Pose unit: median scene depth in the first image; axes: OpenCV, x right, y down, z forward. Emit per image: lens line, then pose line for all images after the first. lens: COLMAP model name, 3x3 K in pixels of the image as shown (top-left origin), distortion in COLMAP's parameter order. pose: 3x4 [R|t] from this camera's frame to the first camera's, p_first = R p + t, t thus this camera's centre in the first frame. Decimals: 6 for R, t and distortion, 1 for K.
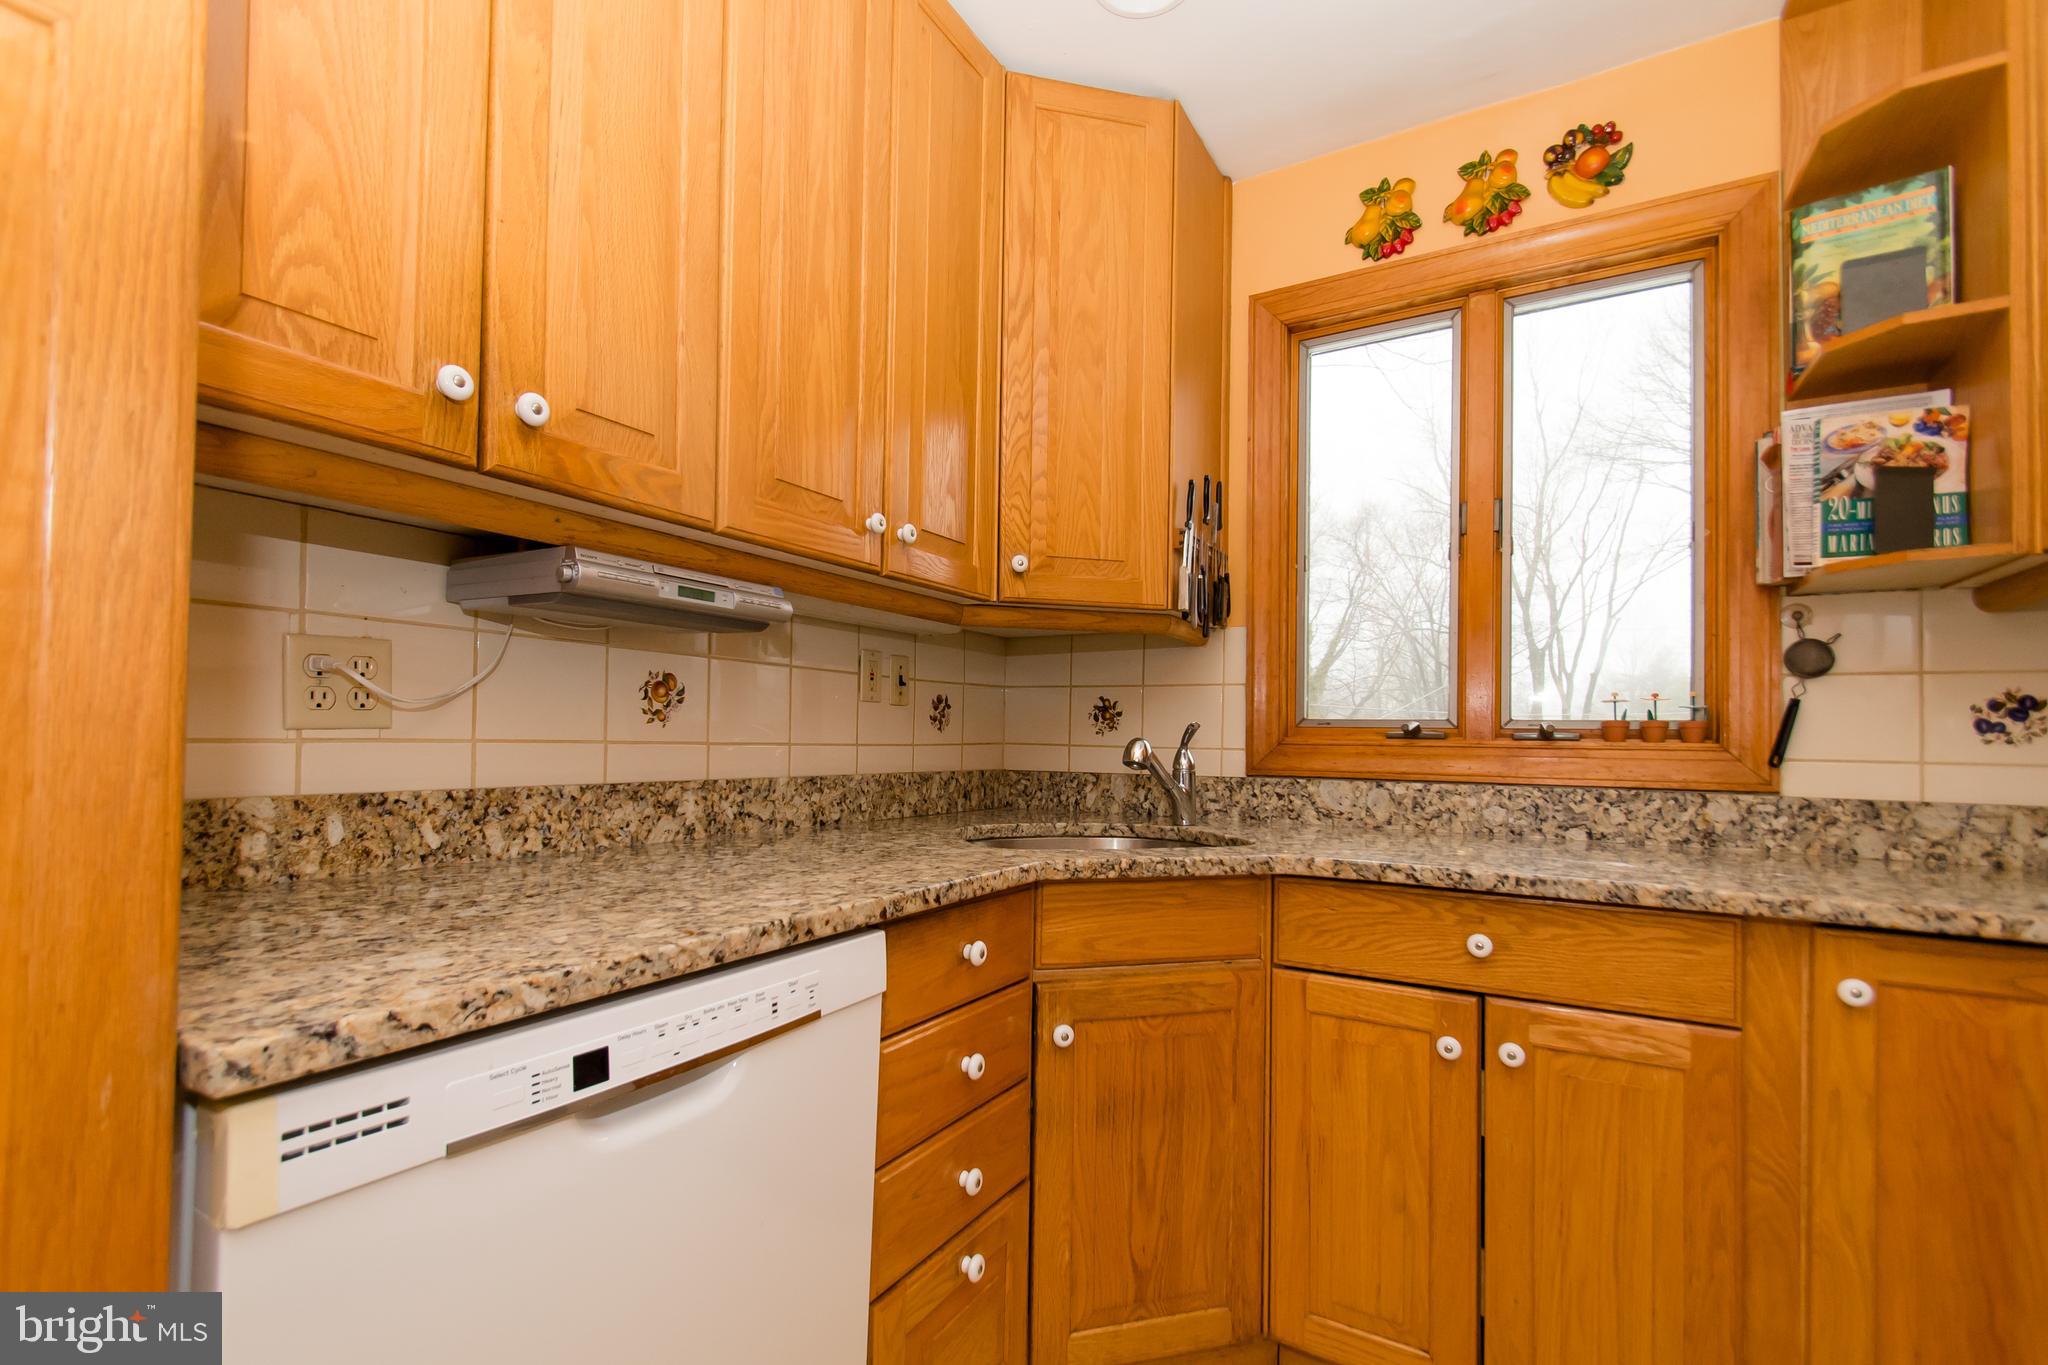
lens RADIAL K [[901.8, 0, 1017.9], [0, 901.8, 724.3], [0, 0, 1]] dist [0.008963, -0.007078]
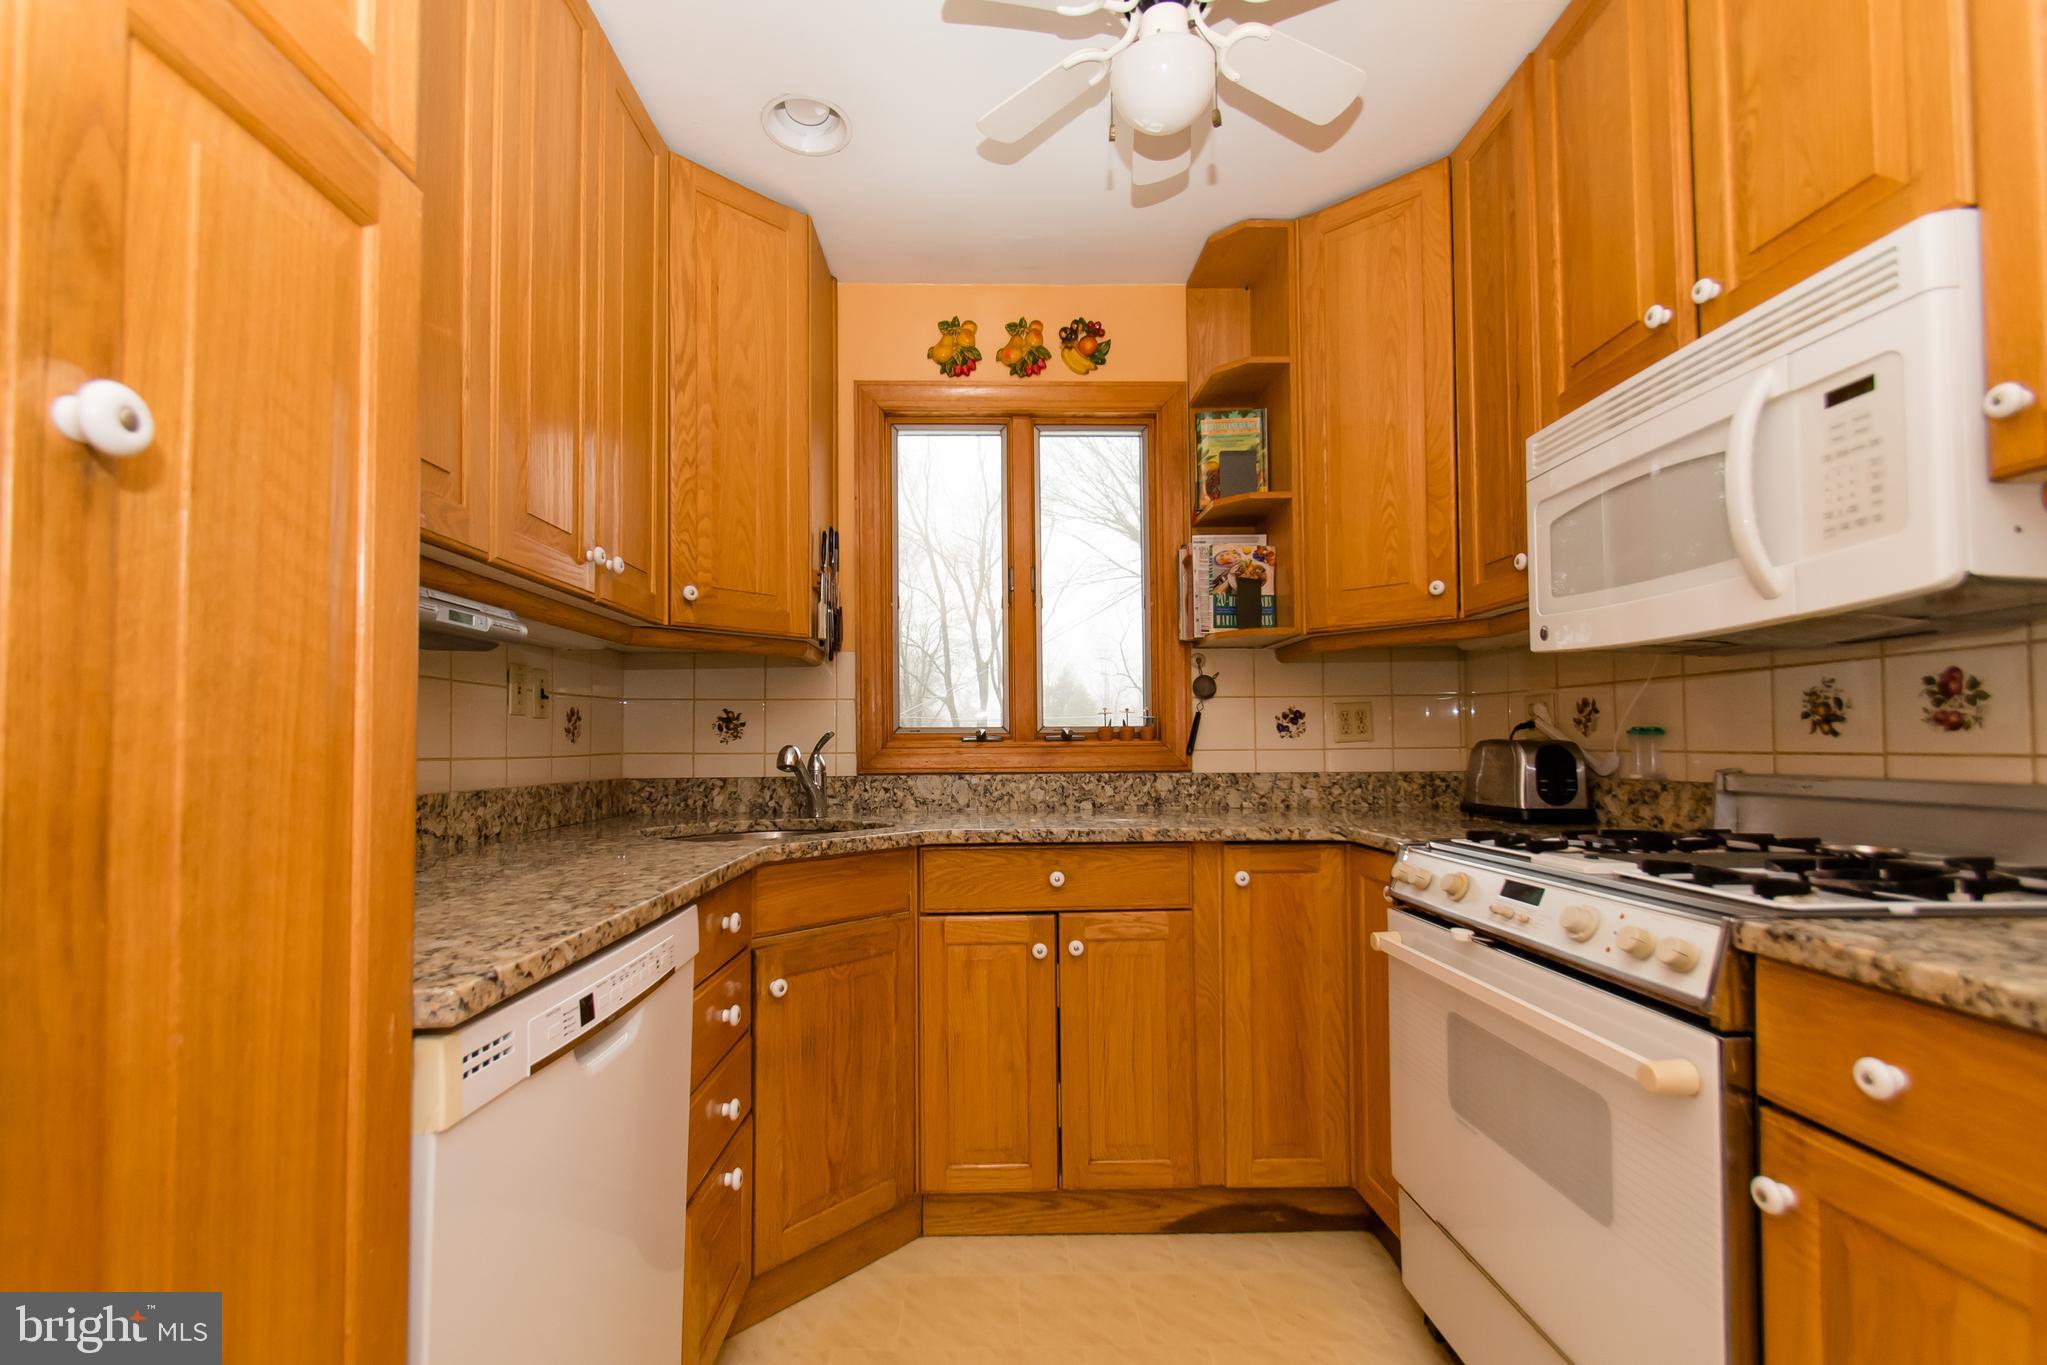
lens RADIAL K [[923.1, 0, 1019.8], [0, 923.1, 724.8], [0, 0, 1]] dist [-0.003351, 0.000090]
pose [[0.836343, -0.009593, 0.548122, -0.308487], [0.012325, 0.999923, -0.001306, -0.007264], [-0.548068, 0.007848, 0.836397, -0.202638]]
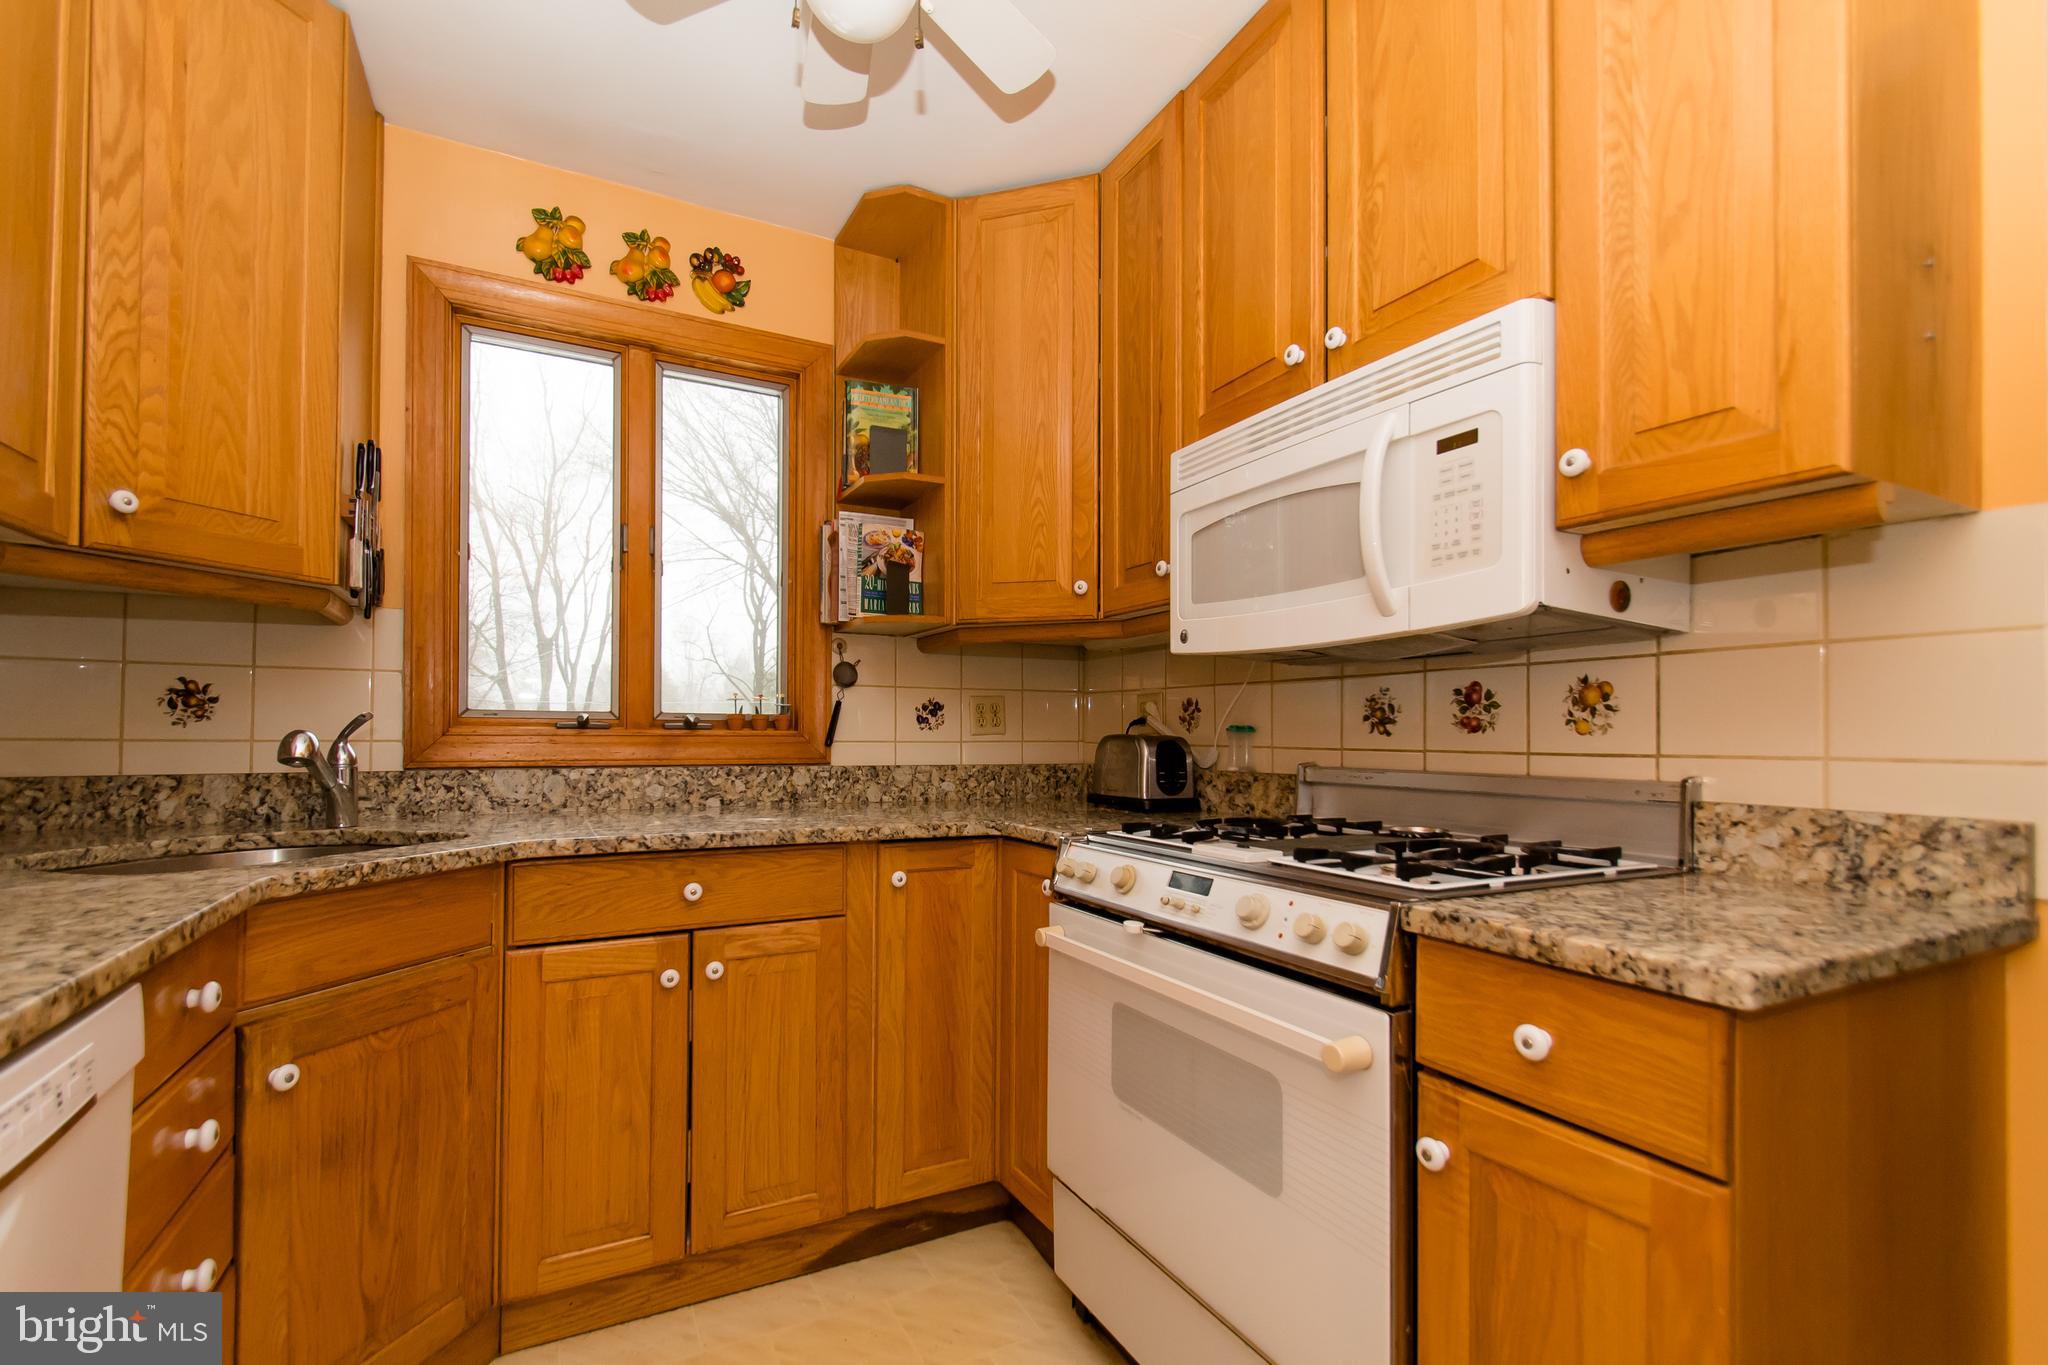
lens RADIAL K [[901.8, 0, 1017.9], [0, 901.8, 724.3], [0, 0, 1]] dist [0.008963, -0.007078]
pose [[0.514558, -0.003362, 0.857449, -0.281256], [-0.010173, 0.999898, 0.010026, -0.007077], [-0.857395, -0.013882, 0.514471, -0.035997]]
